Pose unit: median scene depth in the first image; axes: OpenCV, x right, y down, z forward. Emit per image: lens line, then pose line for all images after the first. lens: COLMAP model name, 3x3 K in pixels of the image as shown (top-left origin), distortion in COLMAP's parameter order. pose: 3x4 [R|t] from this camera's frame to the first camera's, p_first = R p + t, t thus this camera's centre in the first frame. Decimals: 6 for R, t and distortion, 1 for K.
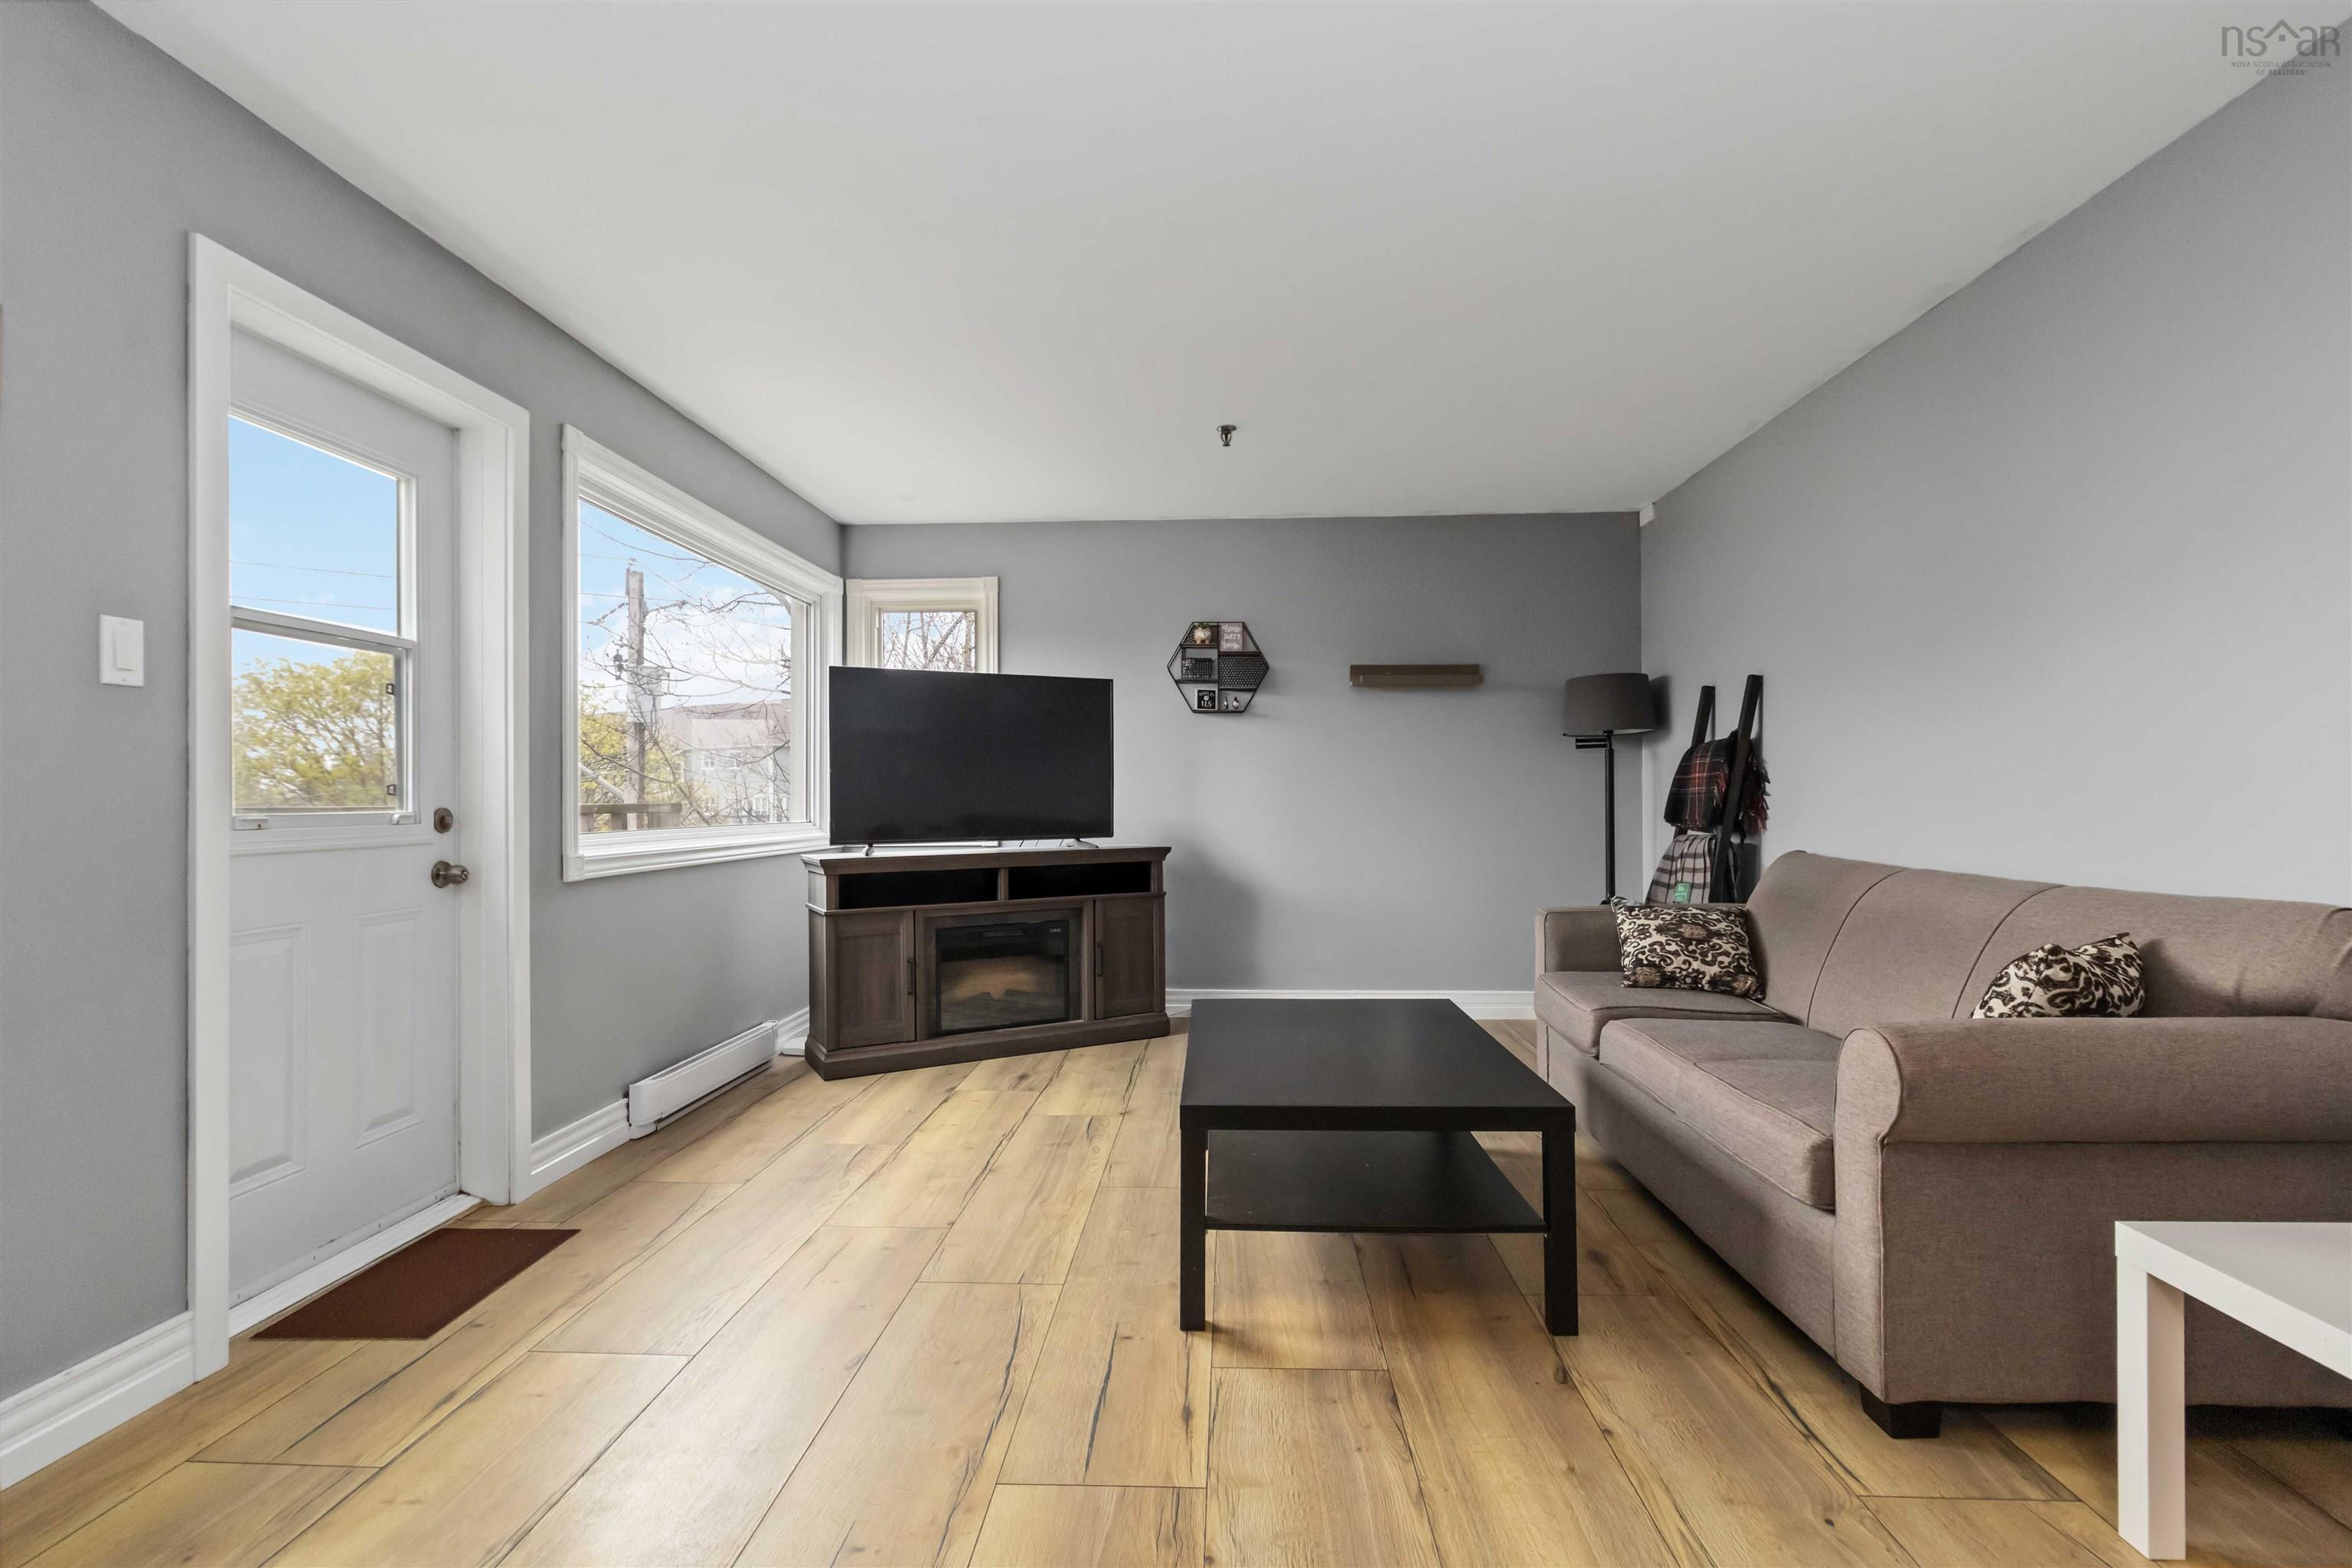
lens RADIAL K [[1089.4, 0, 1181.8], [0, 1089.4, 813.3], [0, 0, 1]] dist [0.000152, 0.000189]
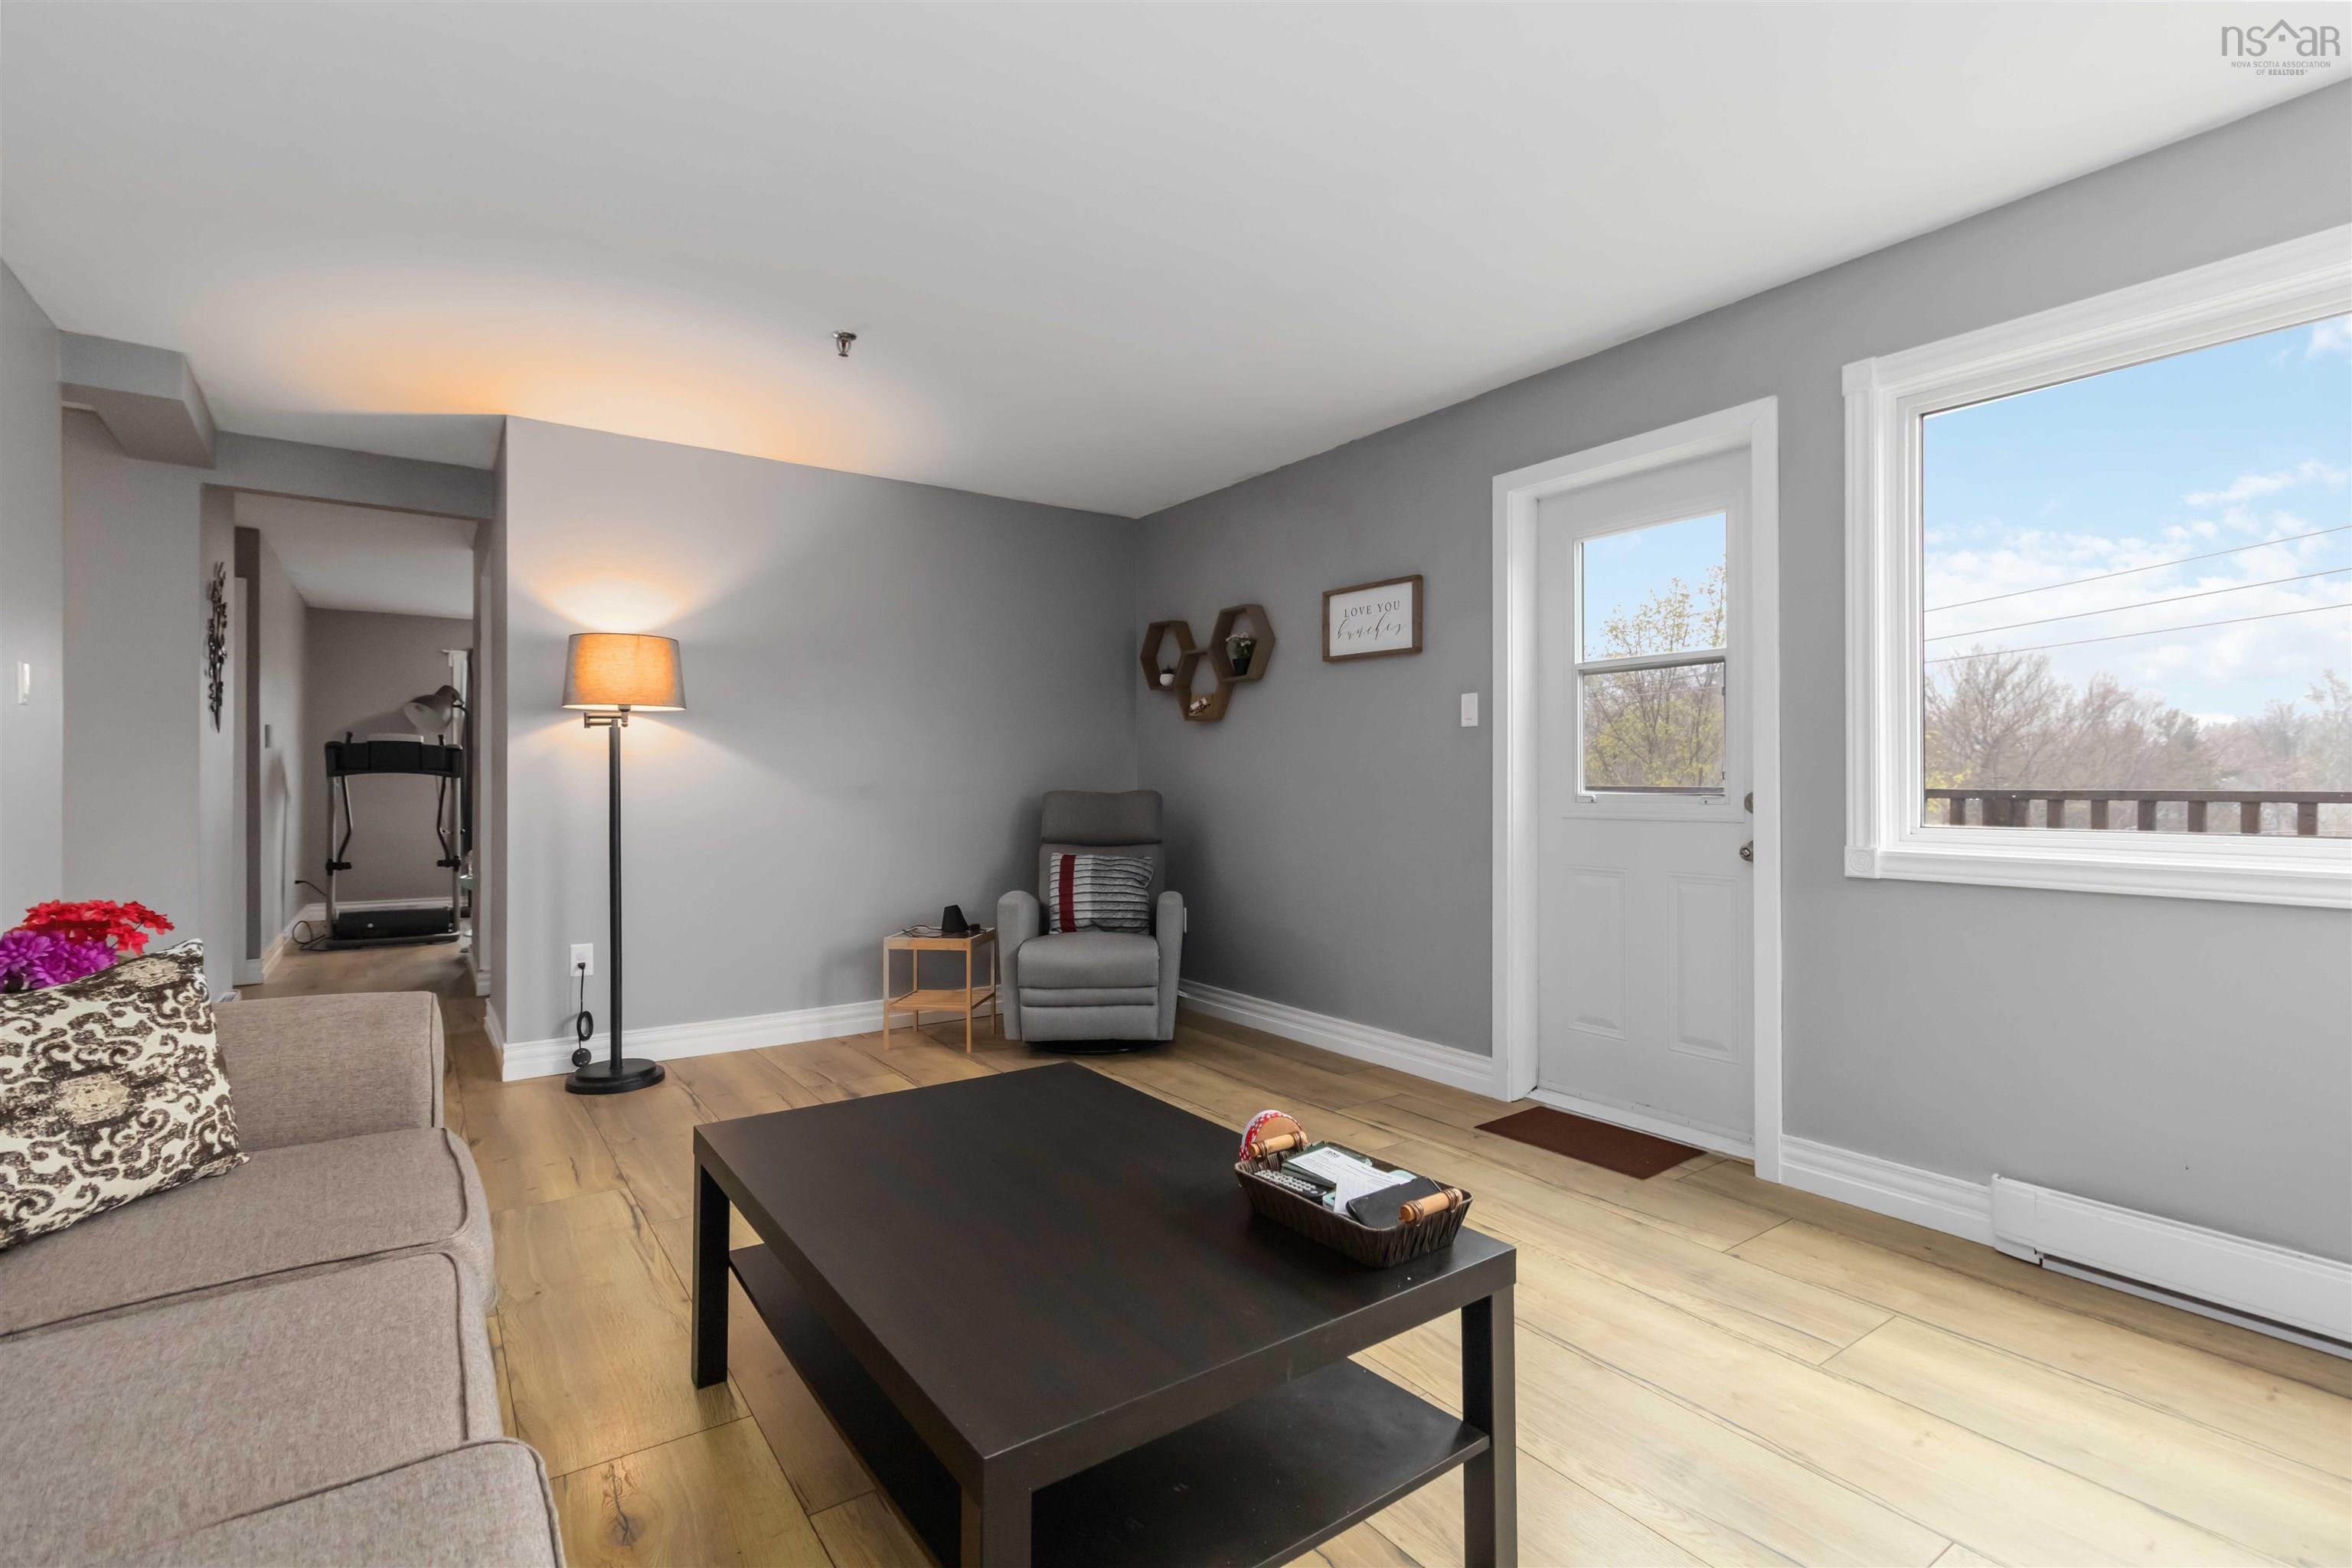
lens RADIAL K [[1089.4, 0, 1183.6], [0, 1089.4, 797.5], [0, 0, 1]] dist [0.000754, 0.000318]
pose [[-0.787315, 0.011175, -0.616450, 0.383589], [-0.006720, 0.999621, 0.026705, -0.020460], [0.616514, 0.025168, -0.786941, 1.259052]]
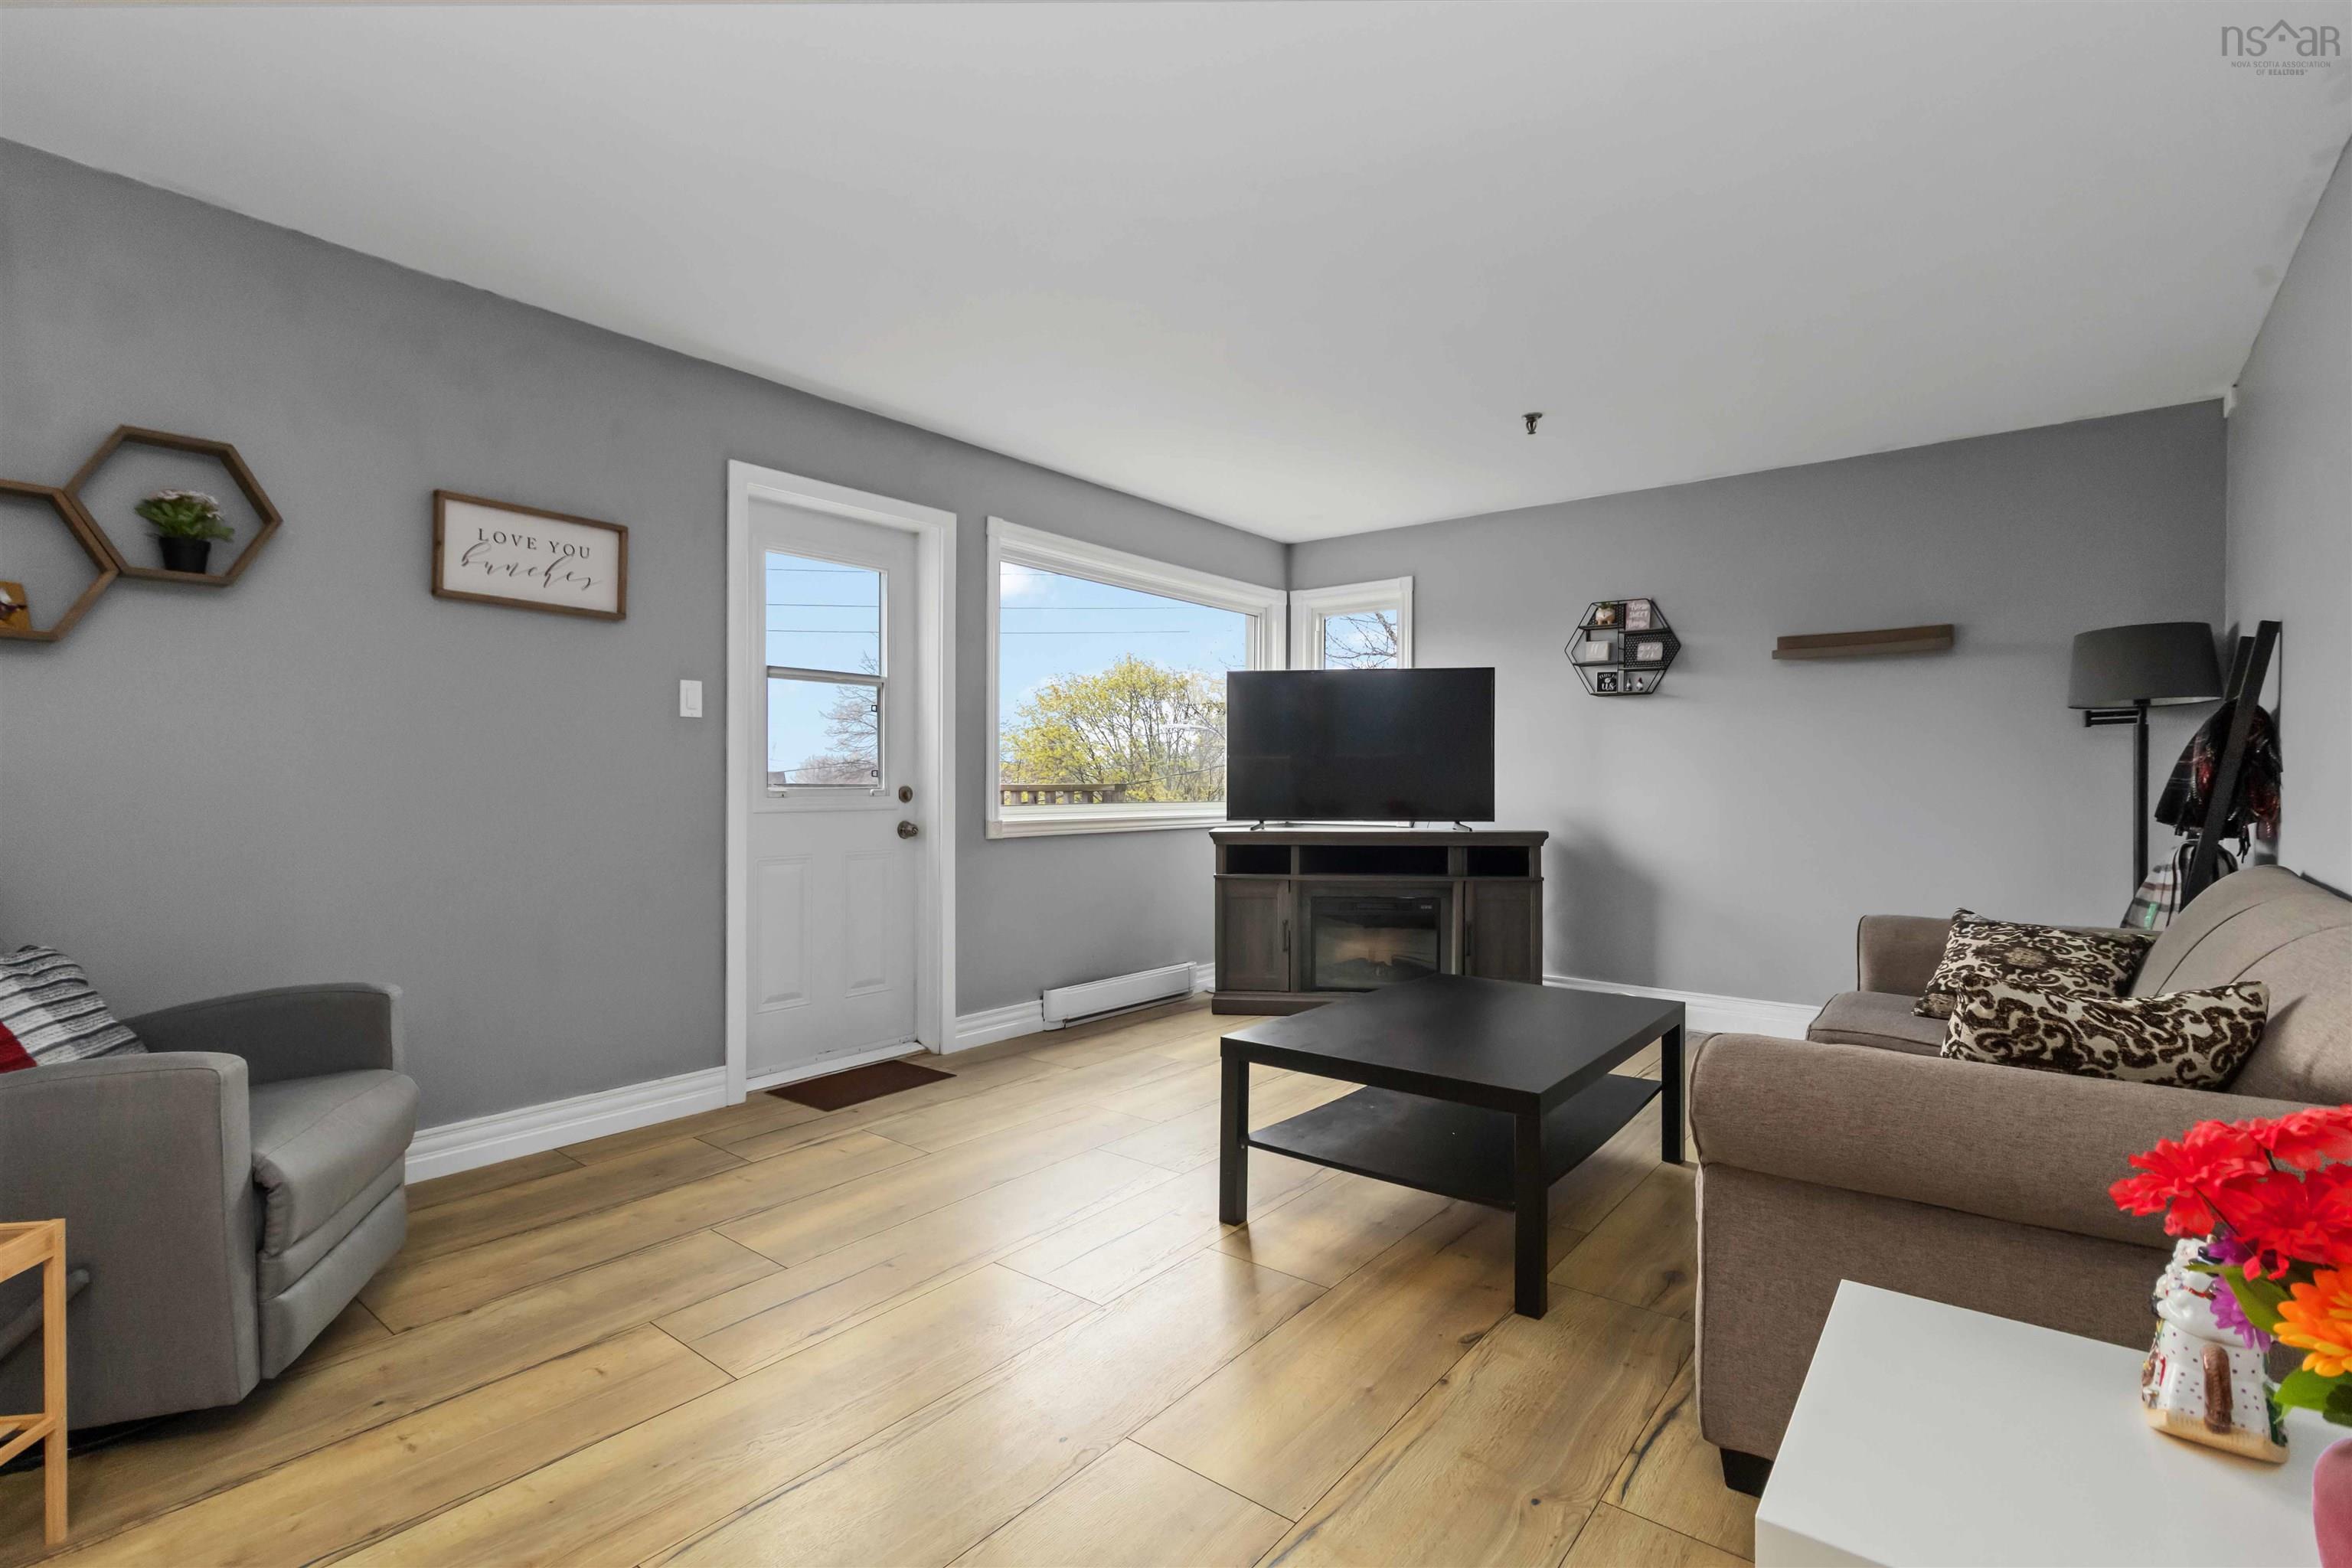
lens RADIAL K [[1089.4, 0, 1181.8], [0, 1089.4, 813.3], [0, 0, 1]] dist [0.000152, 0.000189]
pose [[0.812172, 0.025338, -0.582868, 0.432516], [-0.016115, 0.999650, 0.021001, -0.003999], [0.583196, -0.007663, 0.812296, -0.007048]]
